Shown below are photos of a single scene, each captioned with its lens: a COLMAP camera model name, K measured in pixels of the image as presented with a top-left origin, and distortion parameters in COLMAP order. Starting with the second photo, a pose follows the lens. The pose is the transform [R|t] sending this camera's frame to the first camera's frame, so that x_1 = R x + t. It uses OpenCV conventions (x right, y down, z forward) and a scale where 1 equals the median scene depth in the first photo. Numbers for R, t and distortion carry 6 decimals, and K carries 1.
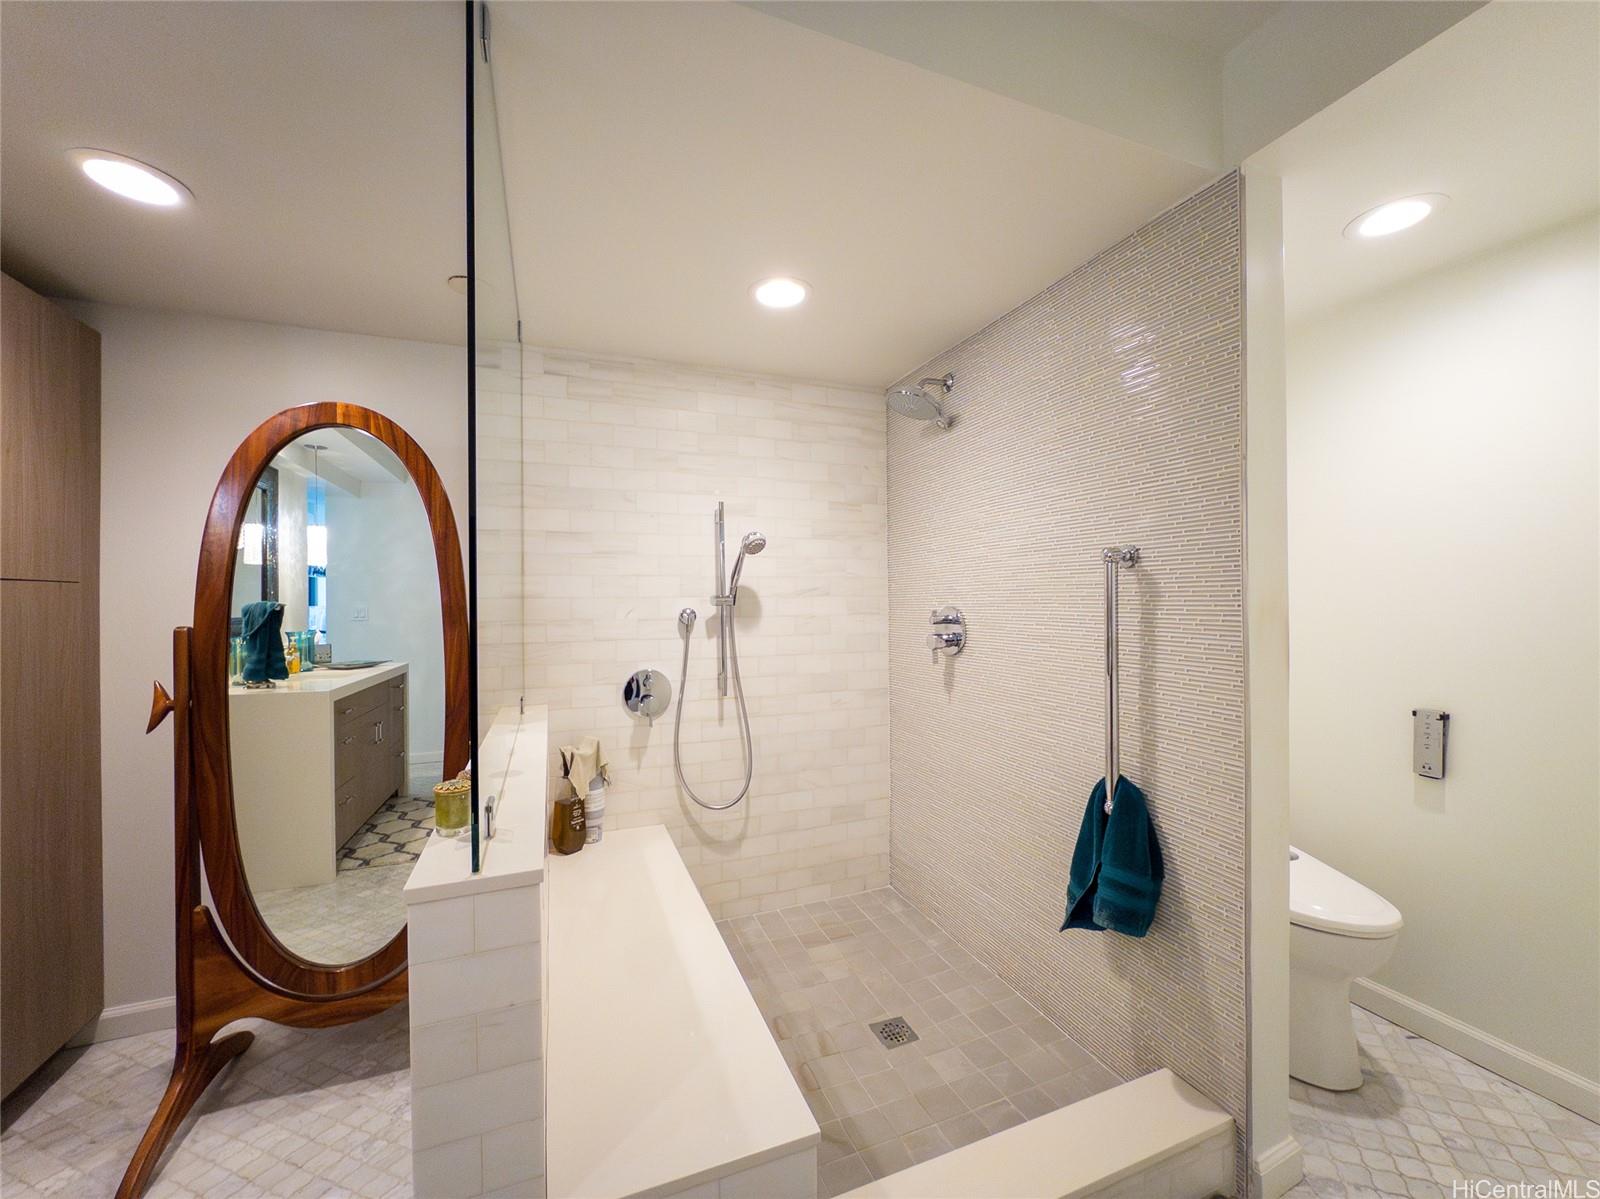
lens RADIAL K [[655.6, 0, 806.3], [0, 655.6, 602.7], [0, 0, 1]] dist [-0.000260, 0.000183]
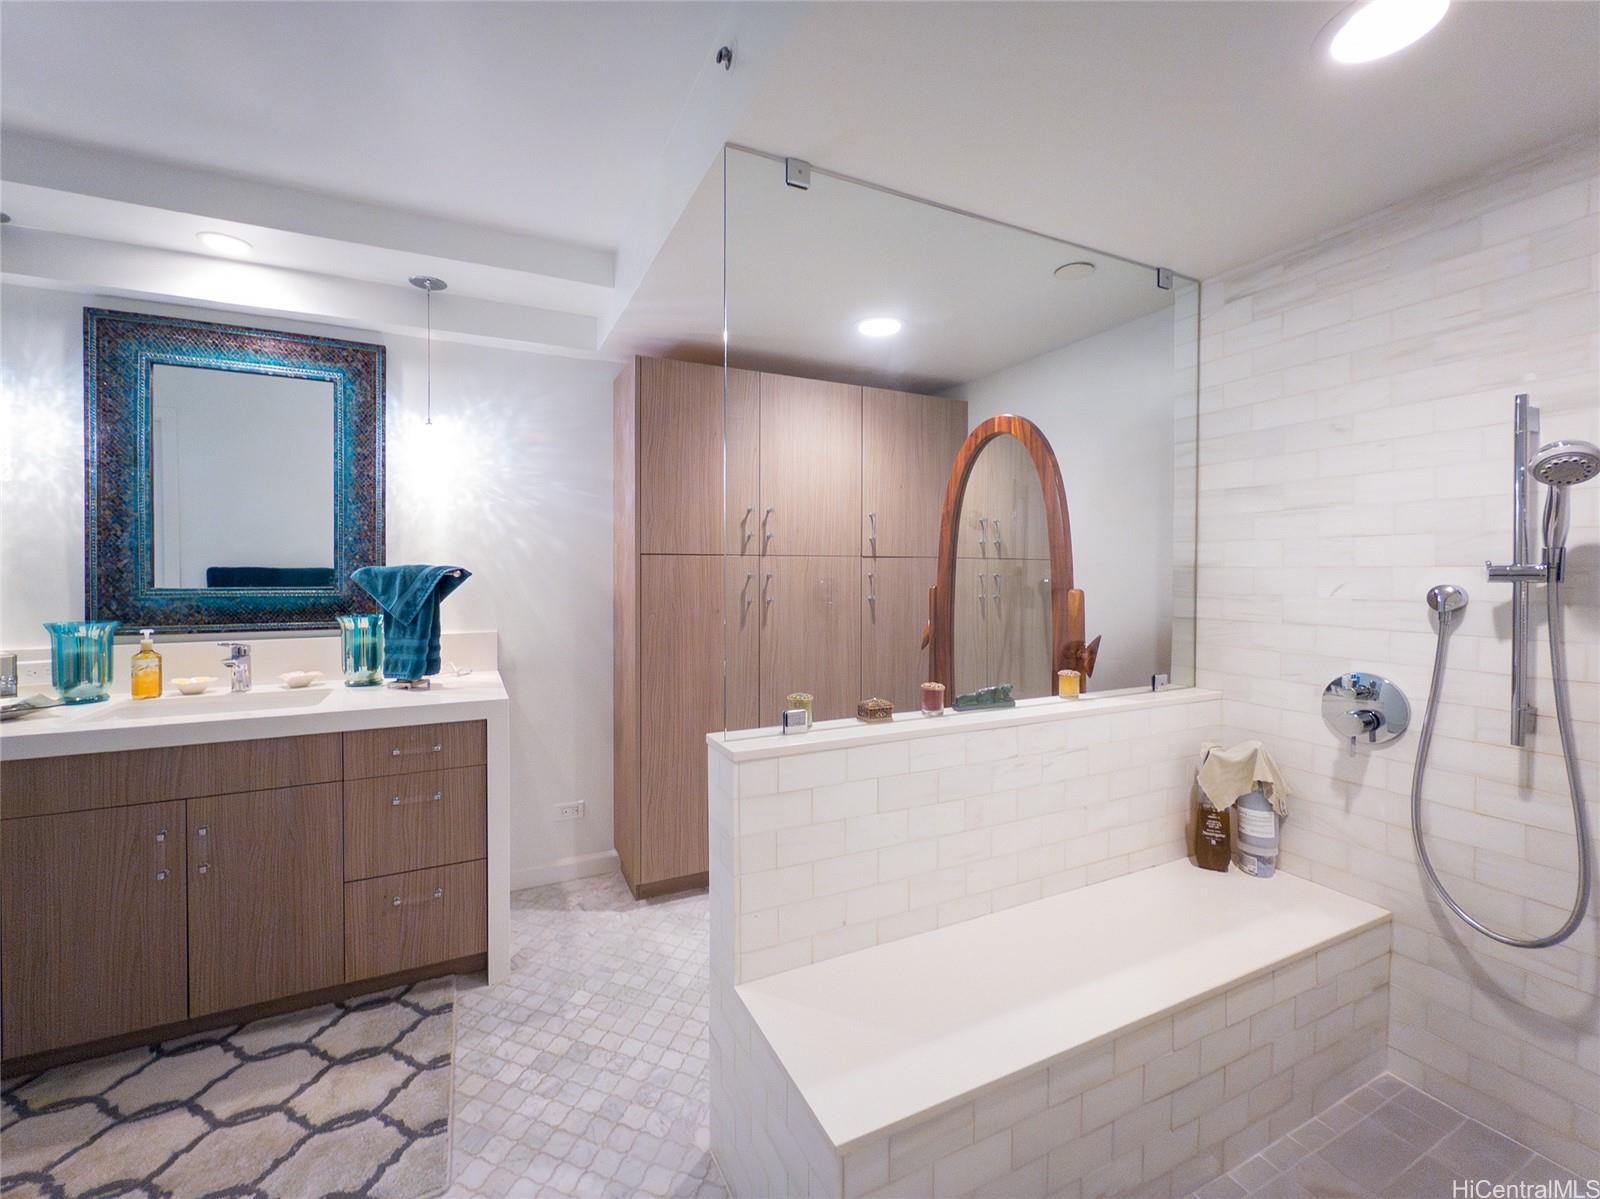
lens RADIAL K [[655.6, 0, 803.4], [0, 655.6, 583.7], [0, 0, 1]] dist [-0.000260, 0.000183]
pose [[0.080563, 0.028539, -0.996341, 0.383960], [-0.004949, 0.999589, 0.028232, -0.007419], [0.996737, 0.002656, 0.080671, 0.359132]]
